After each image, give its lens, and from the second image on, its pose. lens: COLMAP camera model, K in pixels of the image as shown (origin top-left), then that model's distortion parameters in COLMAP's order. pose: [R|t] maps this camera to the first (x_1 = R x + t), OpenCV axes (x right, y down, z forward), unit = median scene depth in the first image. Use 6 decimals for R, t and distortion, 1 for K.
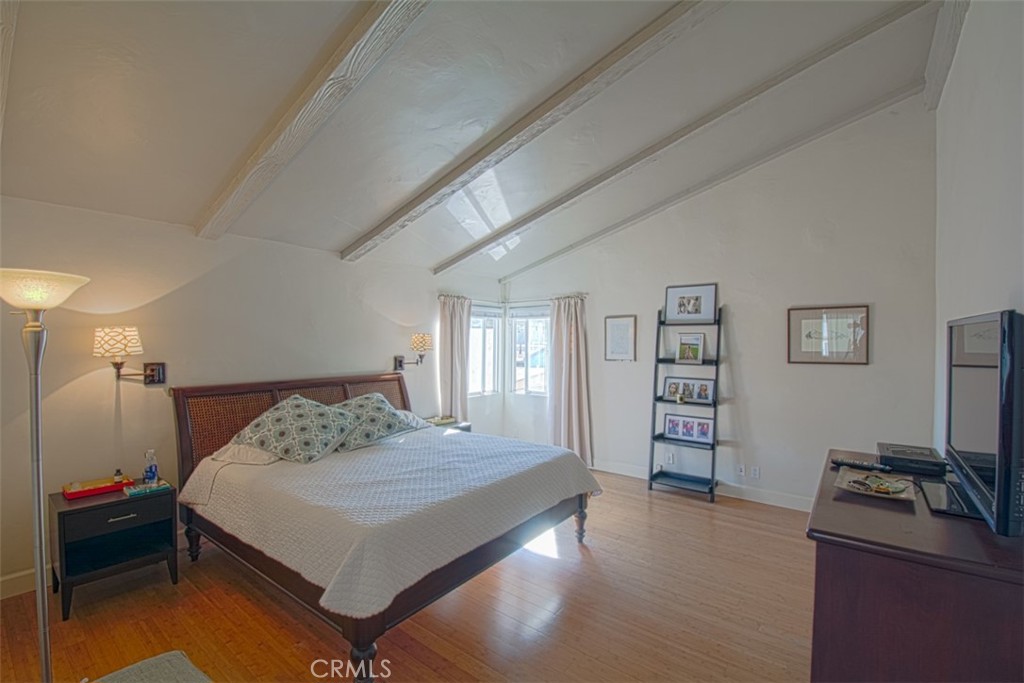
lens RADIAL K [[451.8, 0, 511.5], [0, 451.8, 348.1], [0, 0, 1]] dist [0.012400, -0.019713]
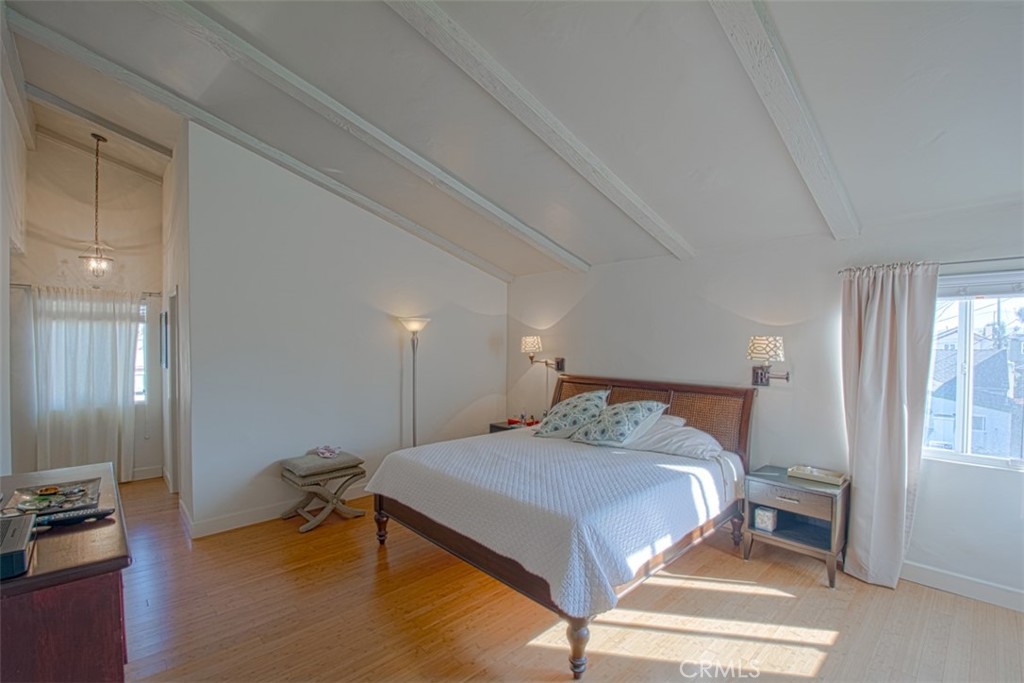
lens RADIAL K [[451.8, 0, 511.5], [0, 451.8, 348.1], [0, 0, 1]] dist [0.012400, -0.019713]
pose [[-0.164896, 0.003928, -0.986303, 0.671639], [-0.028479, 0.999556, 0.008742, -0.009822], [0.985900, 0.029530, -0.164711, 0.883654]]
